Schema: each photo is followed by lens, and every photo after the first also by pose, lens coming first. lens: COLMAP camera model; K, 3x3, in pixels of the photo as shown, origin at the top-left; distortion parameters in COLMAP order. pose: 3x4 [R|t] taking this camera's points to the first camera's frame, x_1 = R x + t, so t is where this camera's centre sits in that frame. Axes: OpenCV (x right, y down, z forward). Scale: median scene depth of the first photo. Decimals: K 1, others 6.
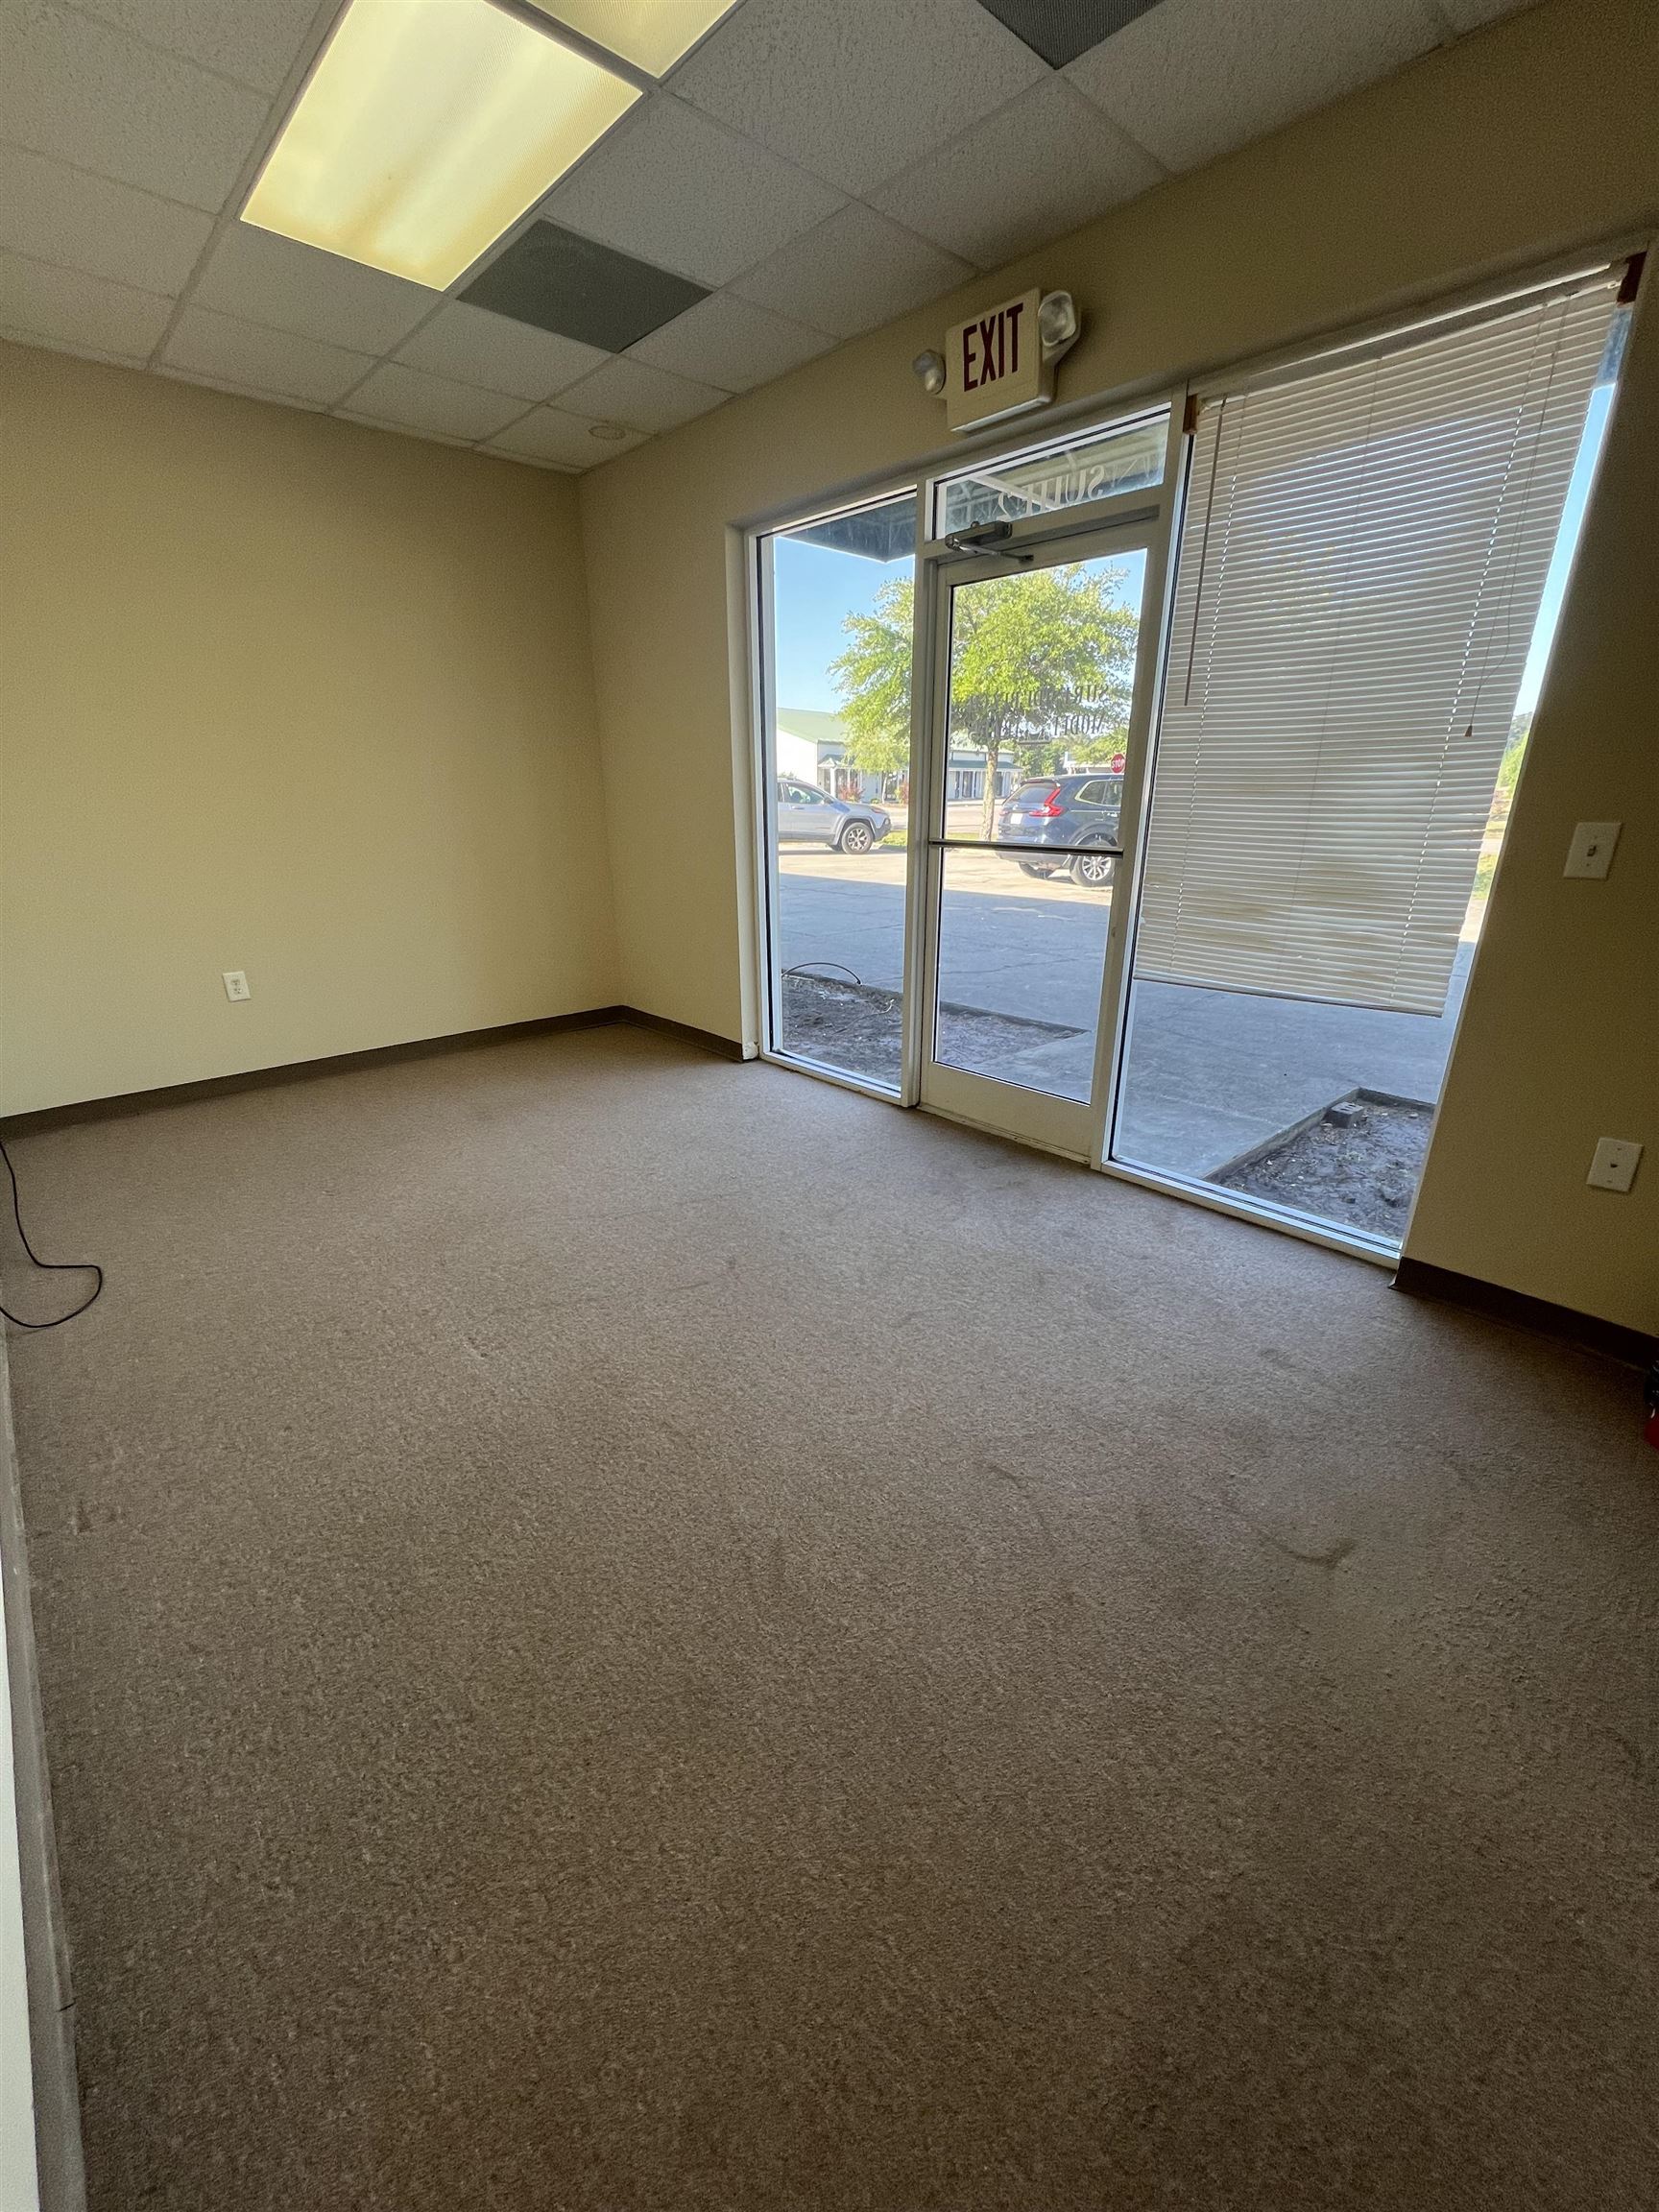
lens RADIAL K [[880.3, 0, 829.5], [0, 880.3, 1106.0], [0, 0, 1]] dist [-0.000324, 0.000267]
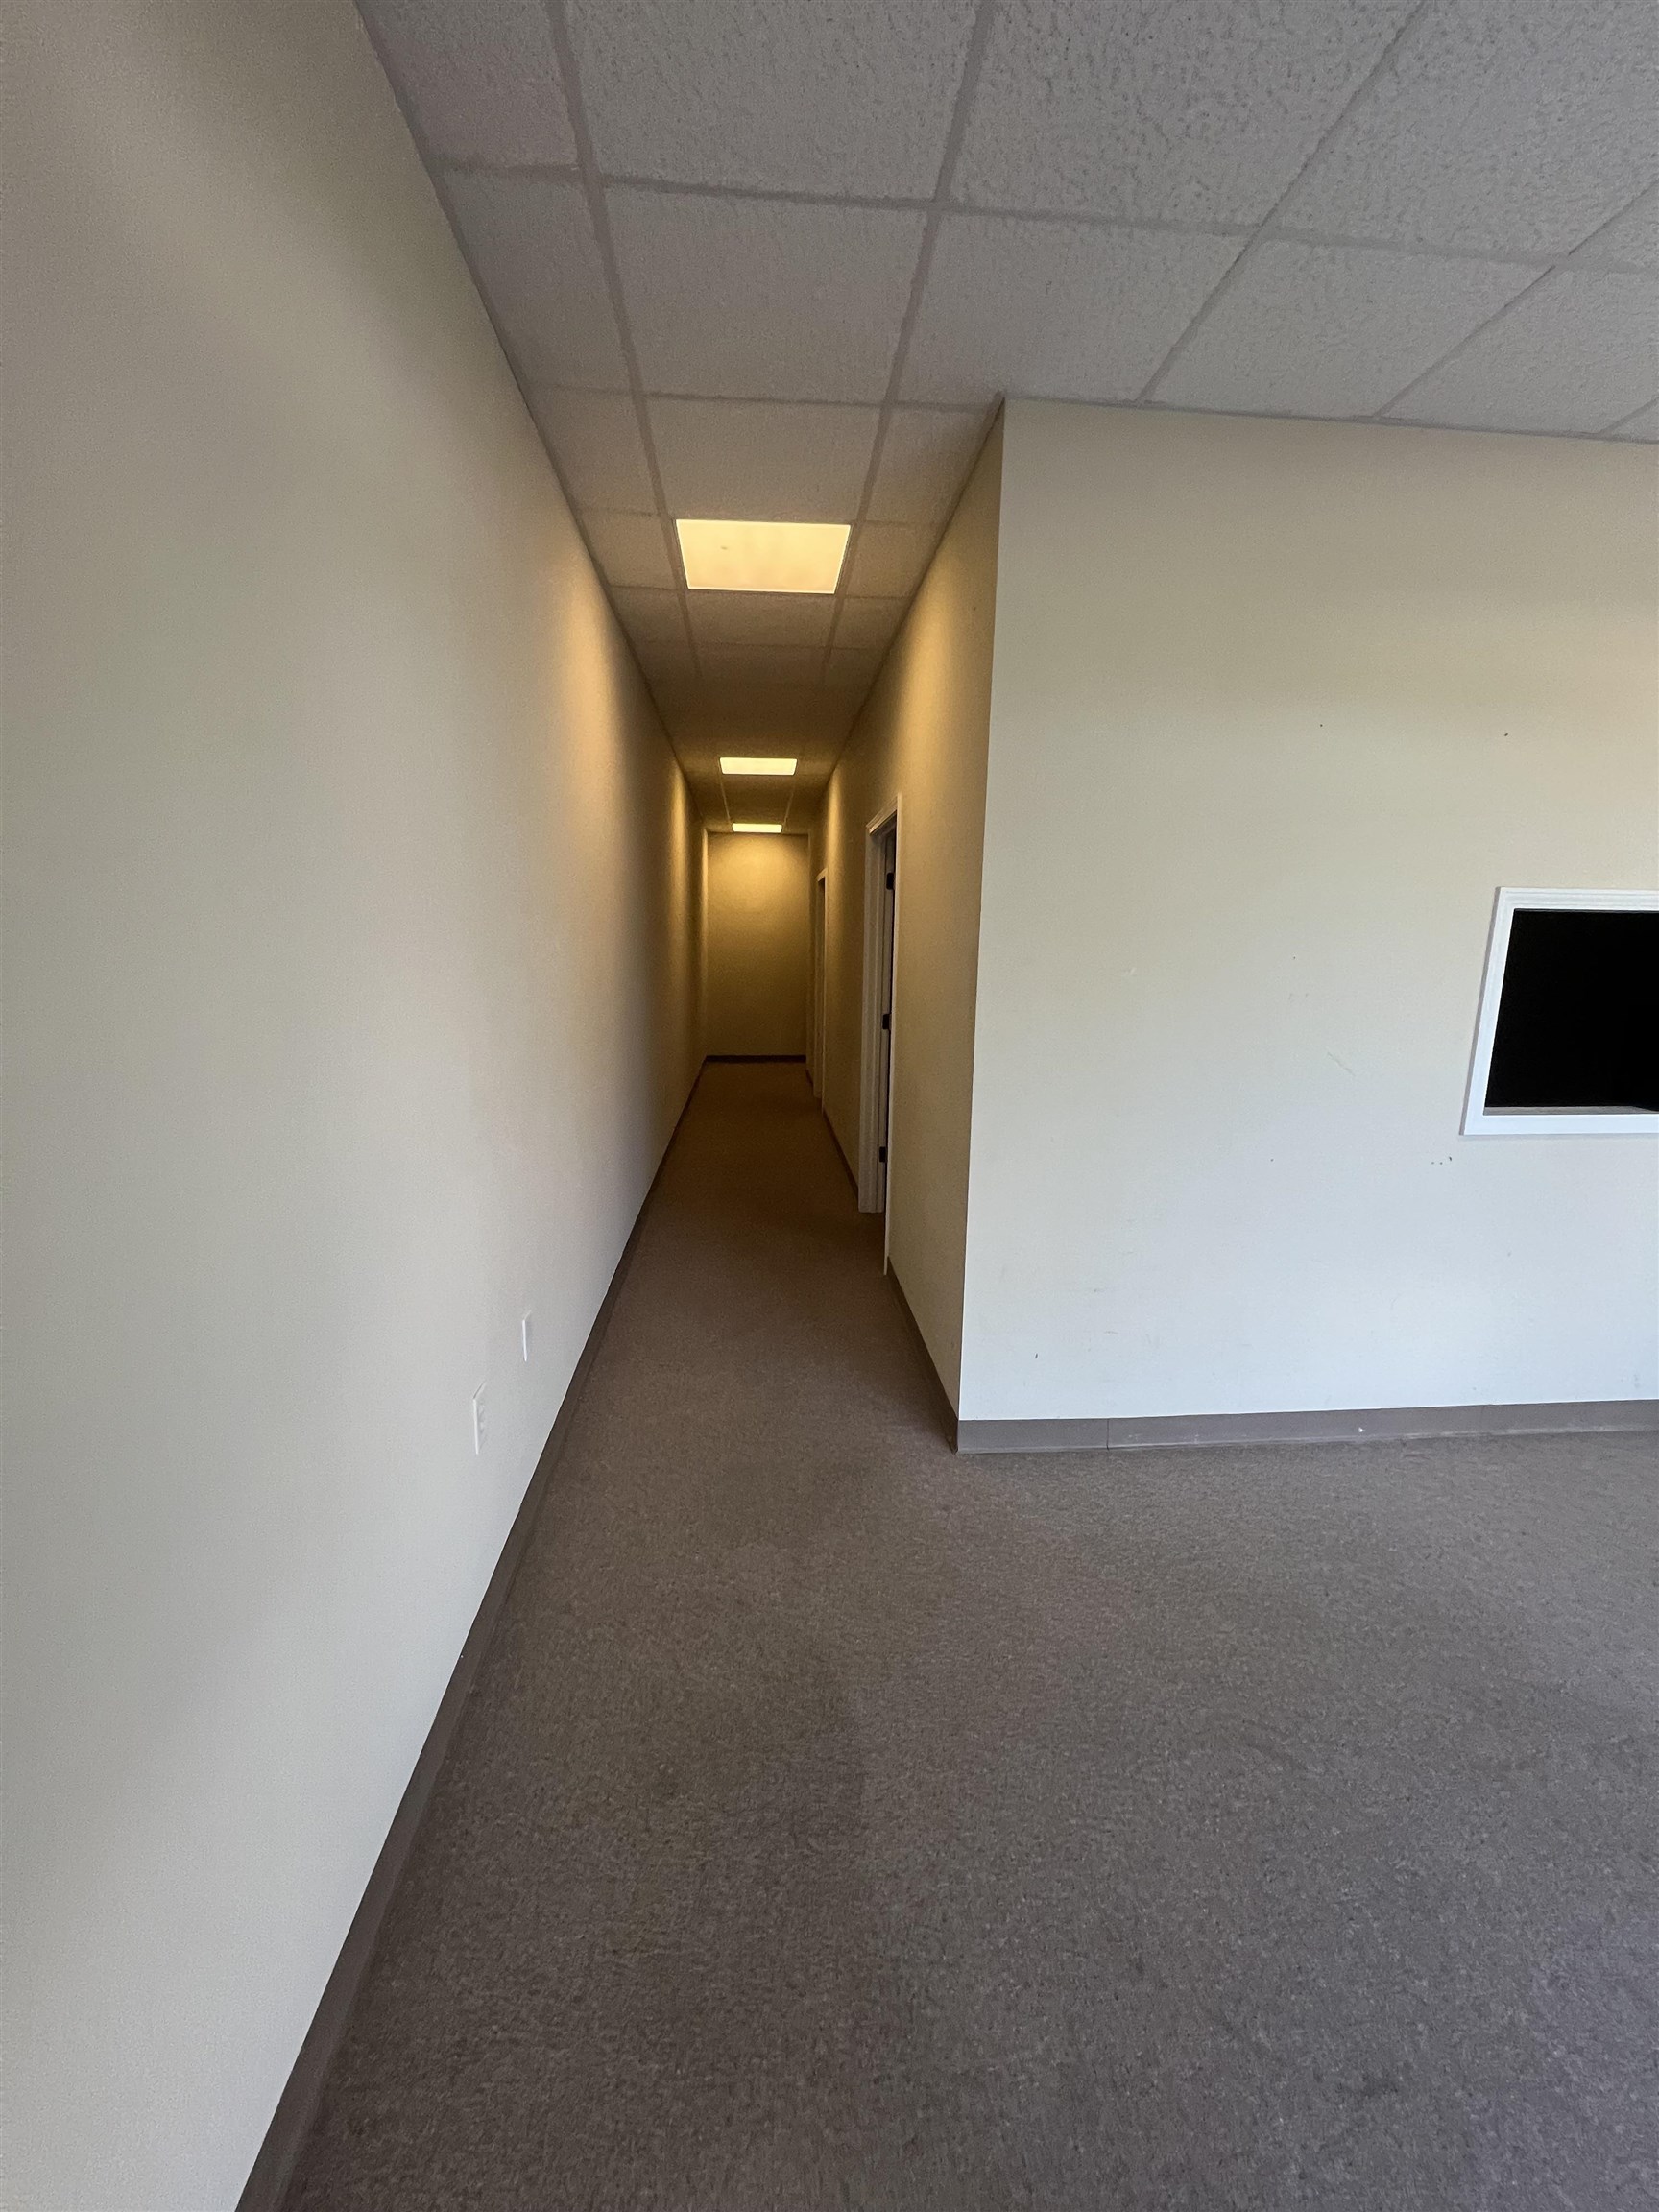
lens RADIAL K [[879.1, 0, 827.2], [0, 879.1, 1108.0], [0, 0, 1]] dist [-0.001093, 0.000126]
pose [[-0.622400, 0.138332, -0.770379, 0.548904], [-0.280201, 0.879646, 0.384330, -0.226097], [0.730826, 0.455068, -0.508731, 0.460261]]
